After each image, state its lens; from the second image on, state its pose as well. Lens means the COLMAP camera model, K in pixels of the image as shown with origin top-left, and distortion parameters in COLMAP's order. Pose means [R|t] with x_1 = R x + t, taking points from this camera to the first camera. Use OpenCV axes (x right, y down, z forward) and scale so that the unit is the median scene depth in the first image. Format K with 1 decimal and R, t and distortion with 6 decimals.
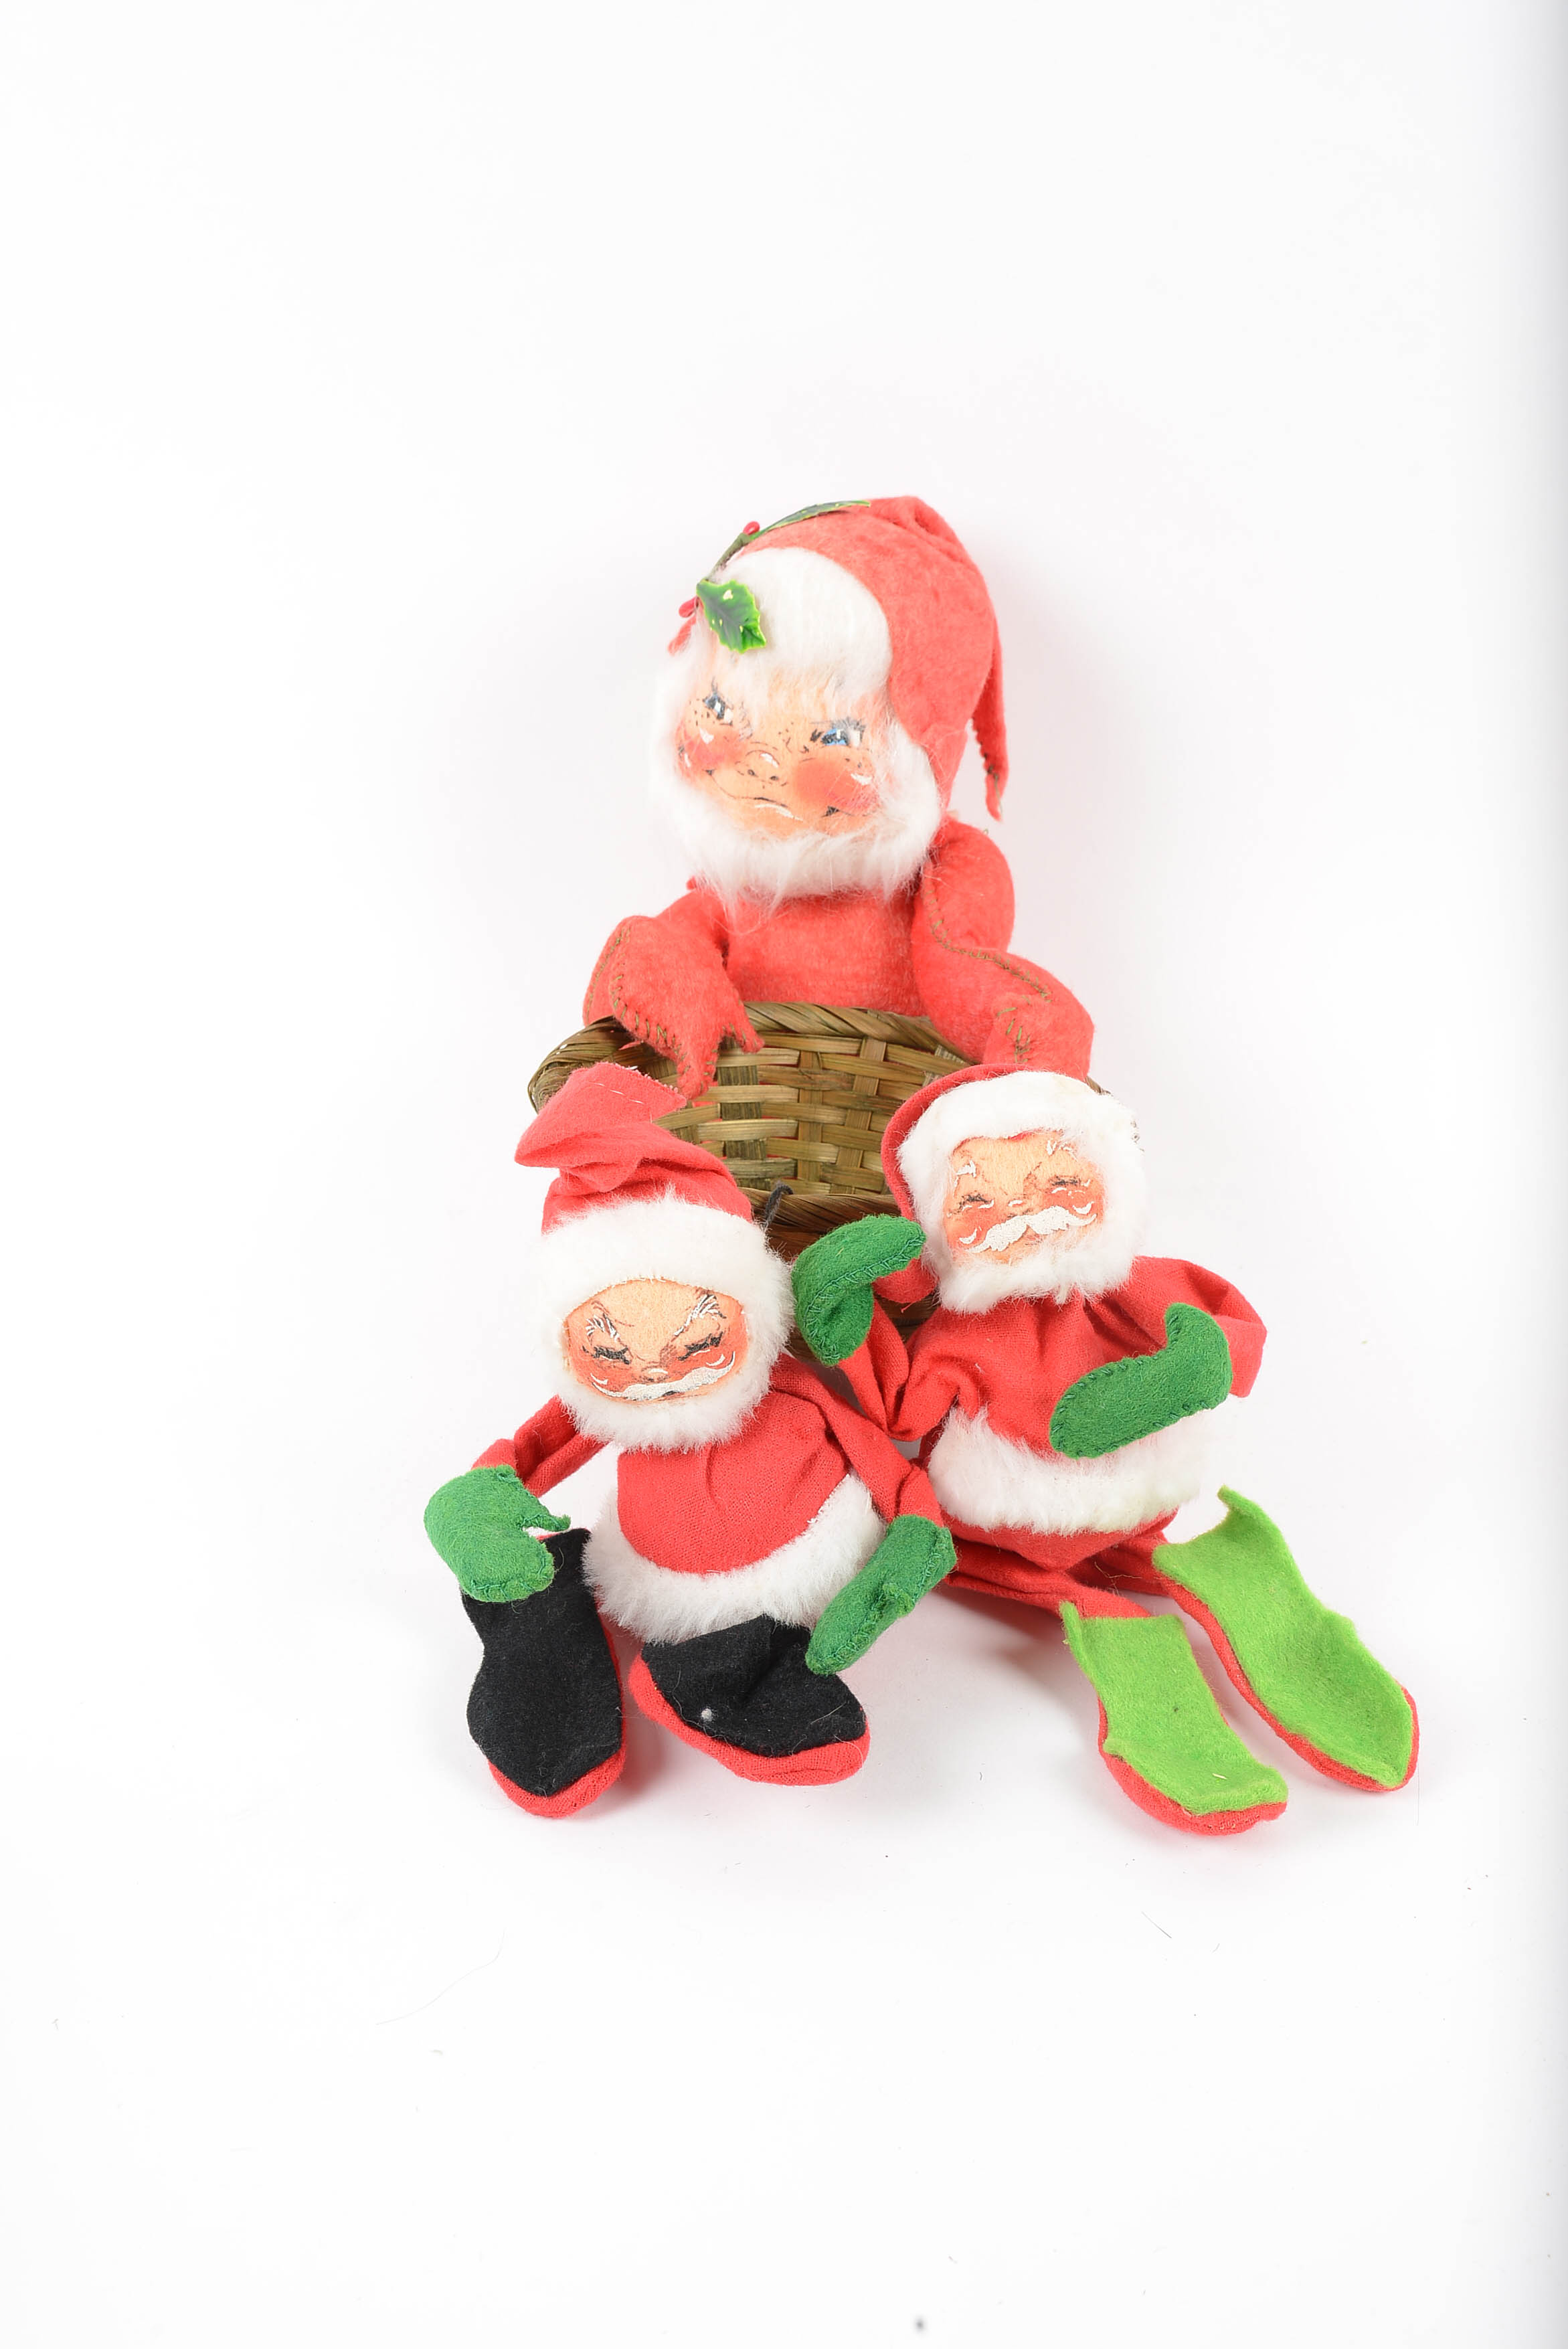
lens RADIAL K [[3070.6, 0, 784.4], [0, 3070.6, 1153.0], [0, 0, 1]] dist [0.049996, 0.000000]
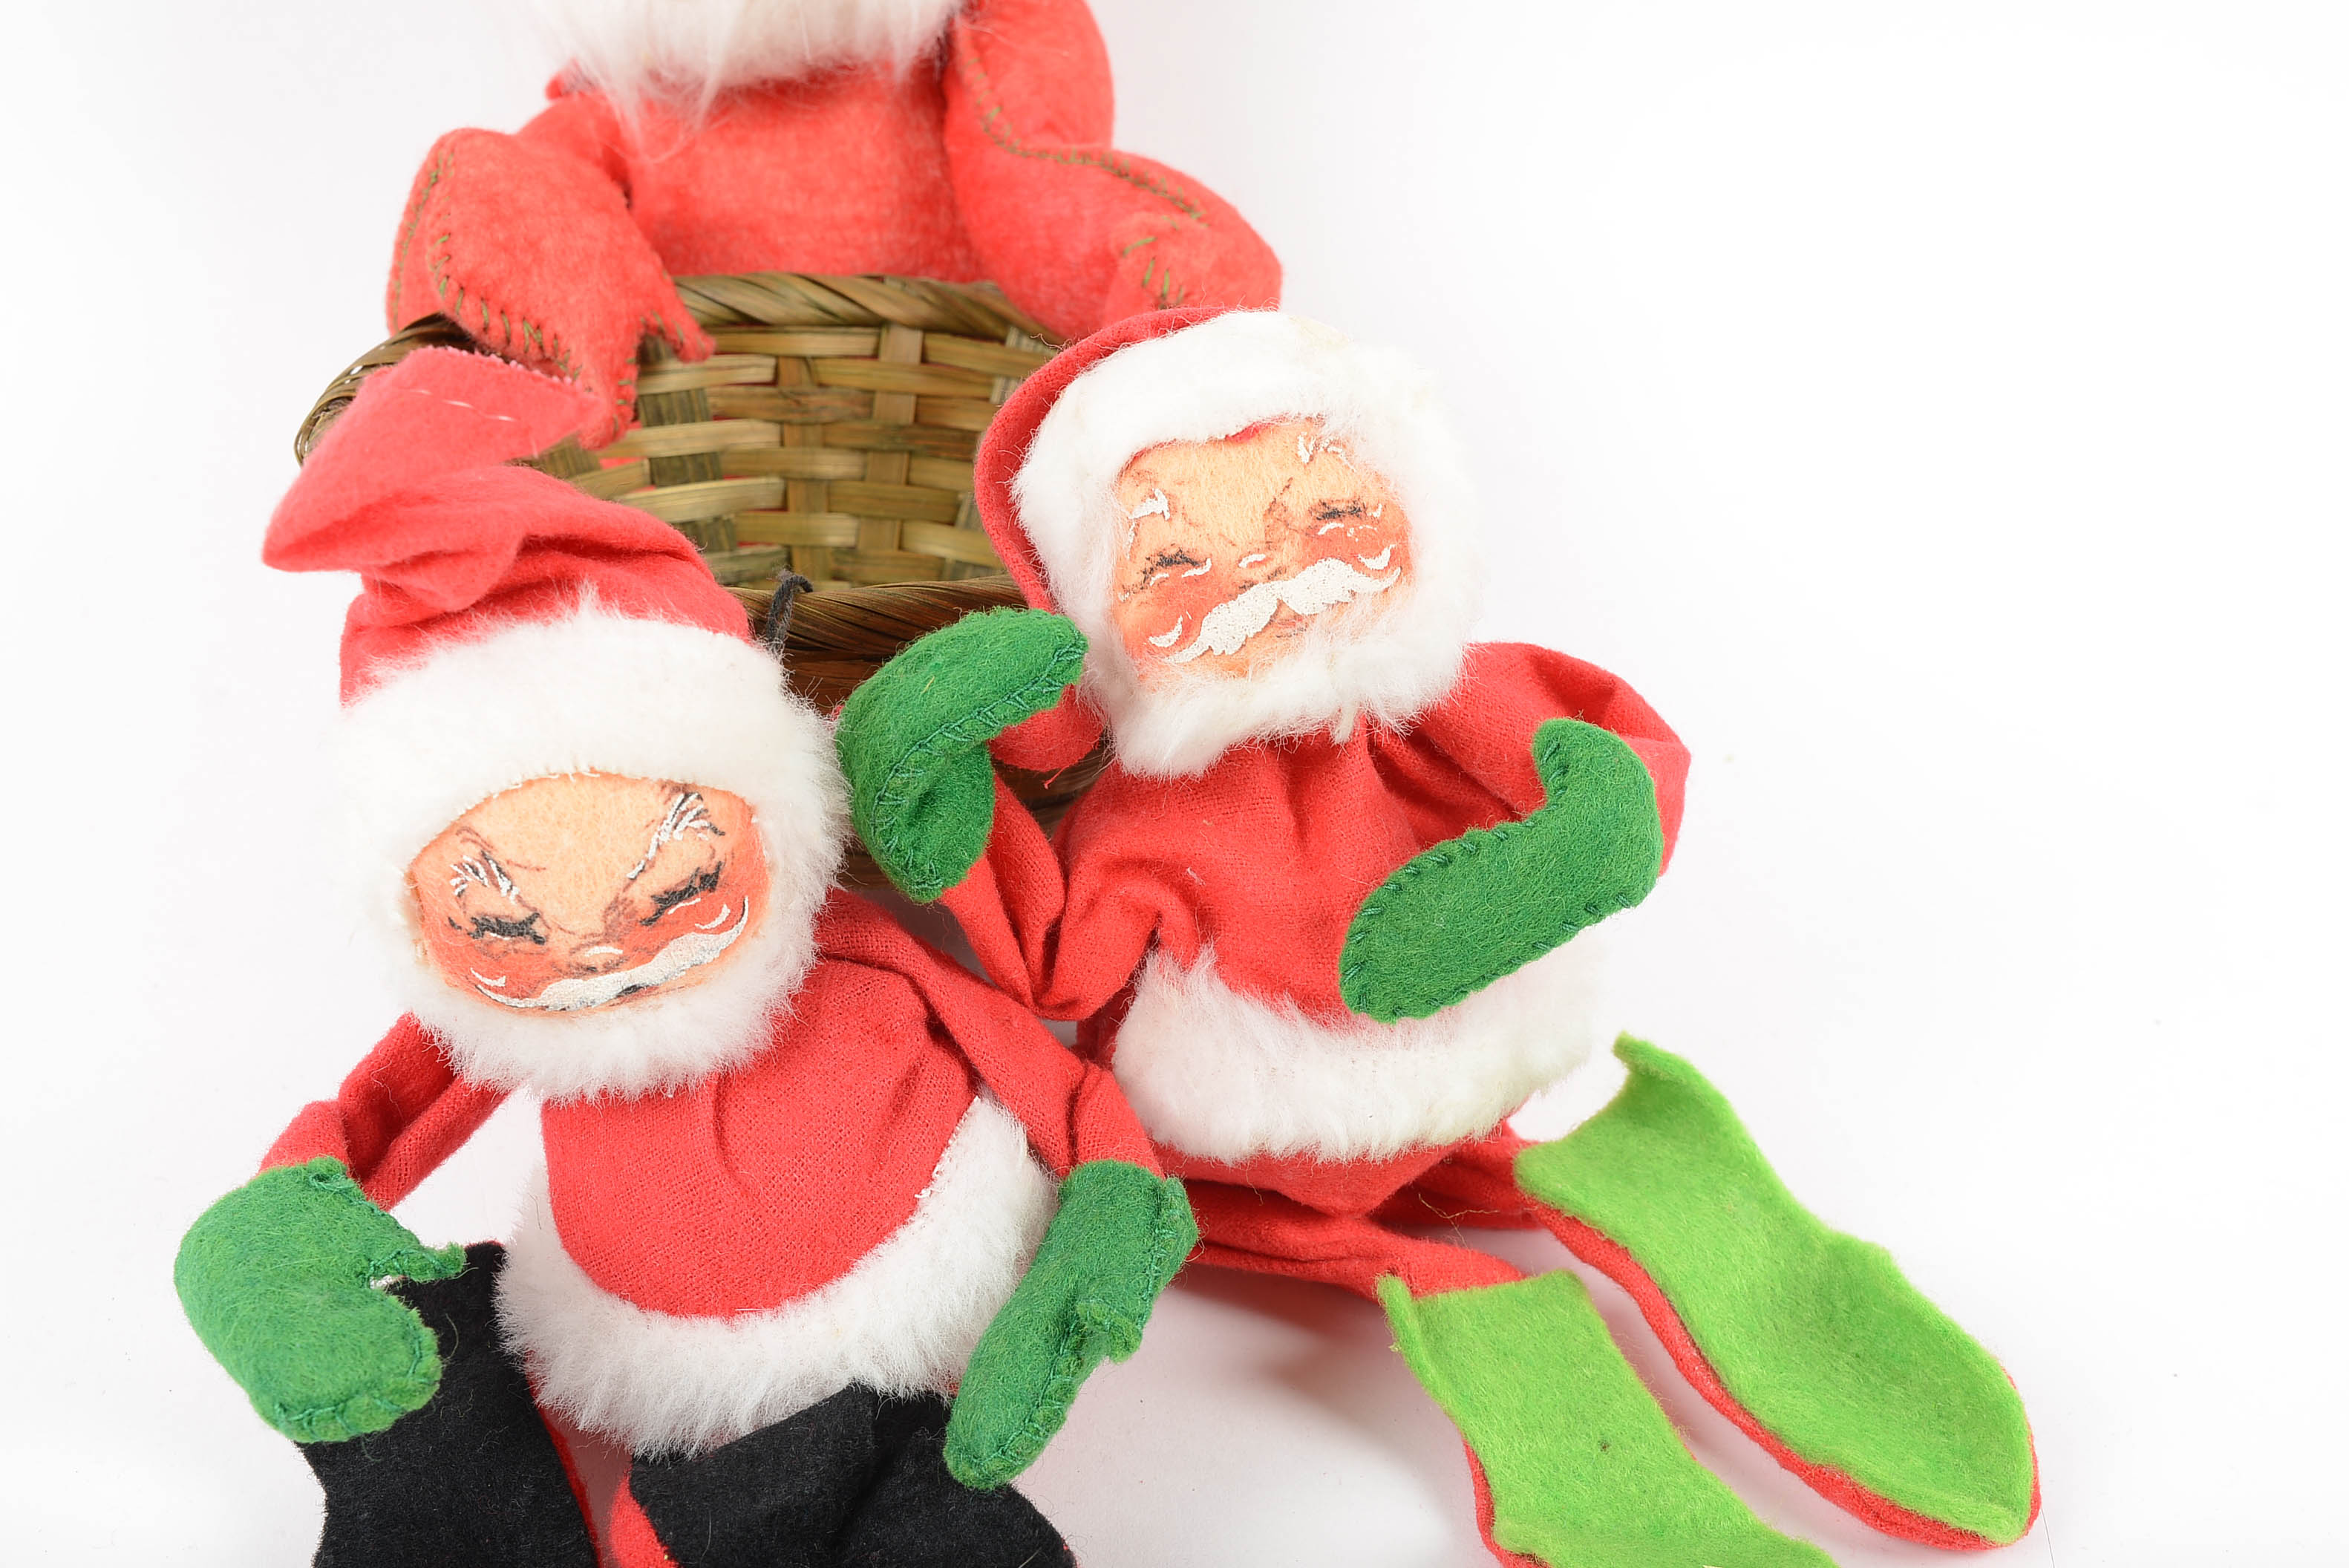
lens RADIAL K [[3282.0, 0, 1172.9], [0, 3282.0, 897.3], [0, 0, 1]] dist [0.025802, 0.000000]
pose [[0.984174, -0.106365, 0.141733, -0.020935], [0.093094, 0.990901, 0.097201, 0.015247], [-0.150782, -0.082468, 0.985121, 0.384559]]
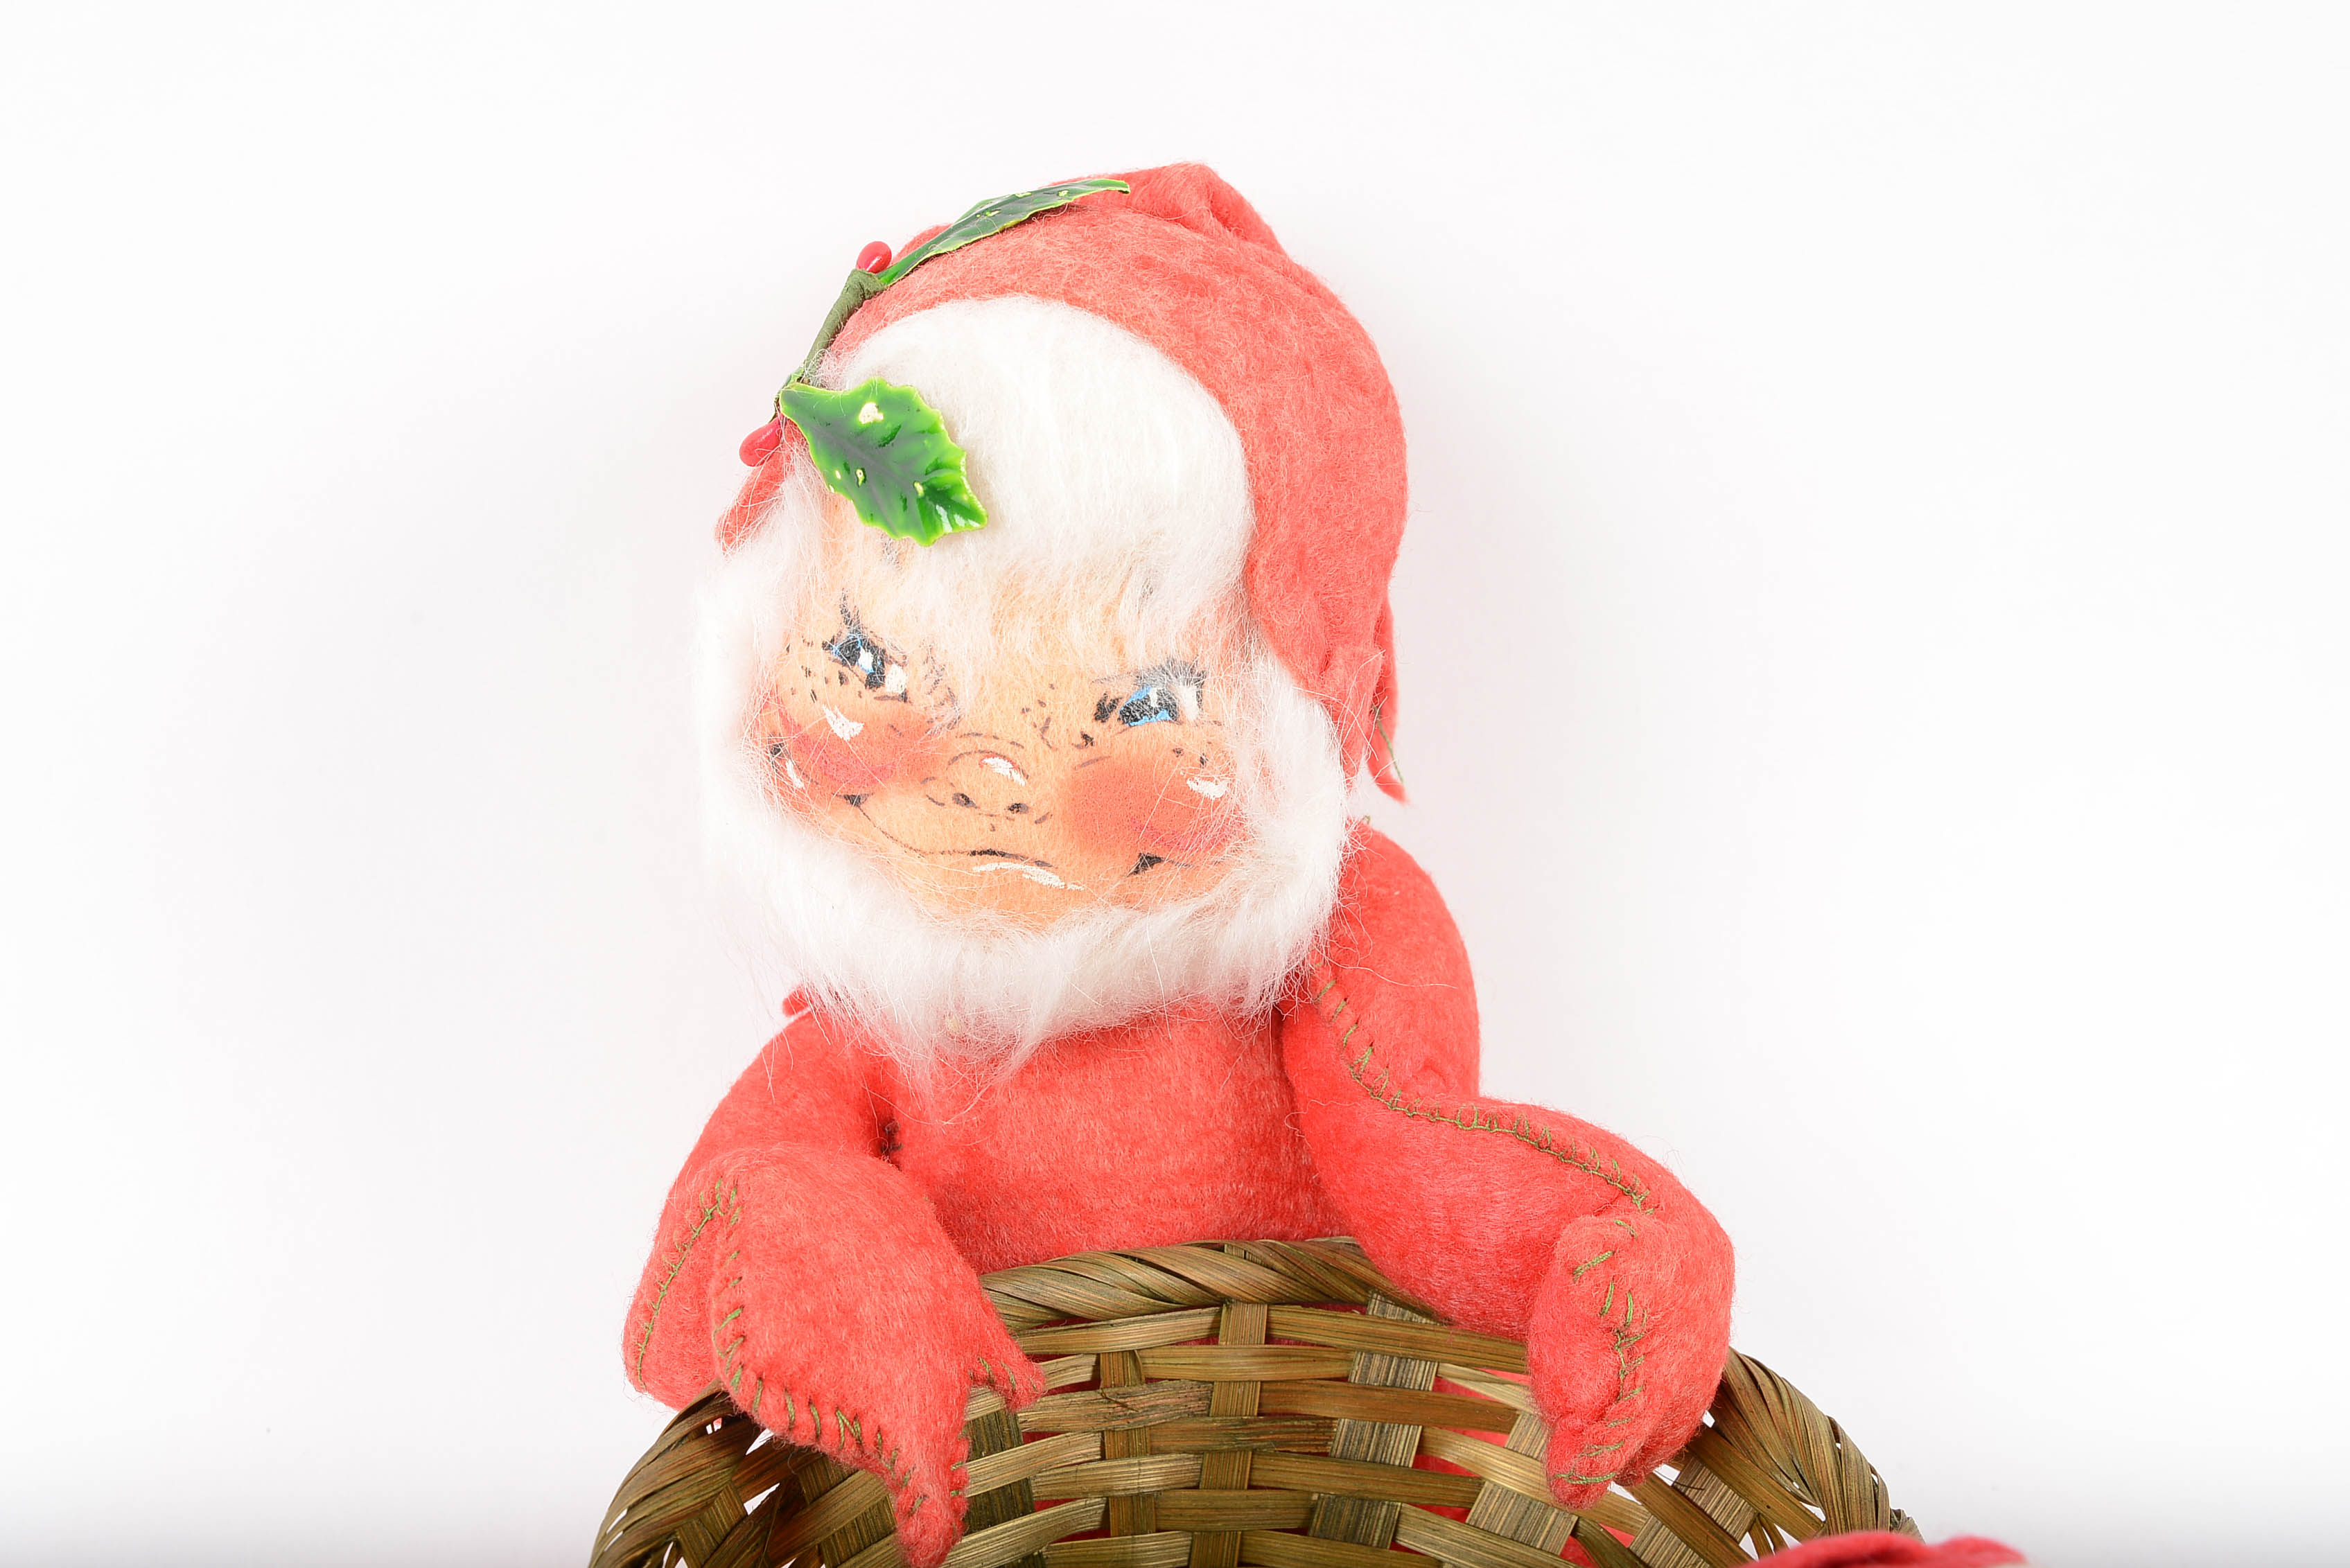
lens RADIAL K [[3071.6, 0, 1160.1], [0, 3071.6, 794.9], [0, 0, 1]] dist [0.049996, 0.000000]
pose [[0.967534, -0.118892, 0.223031, -0.083858], [0.119635, 0.992765, 0.010224, -0.127061], [-0.222633, 0.016790, 0.974758, 0.562345]]
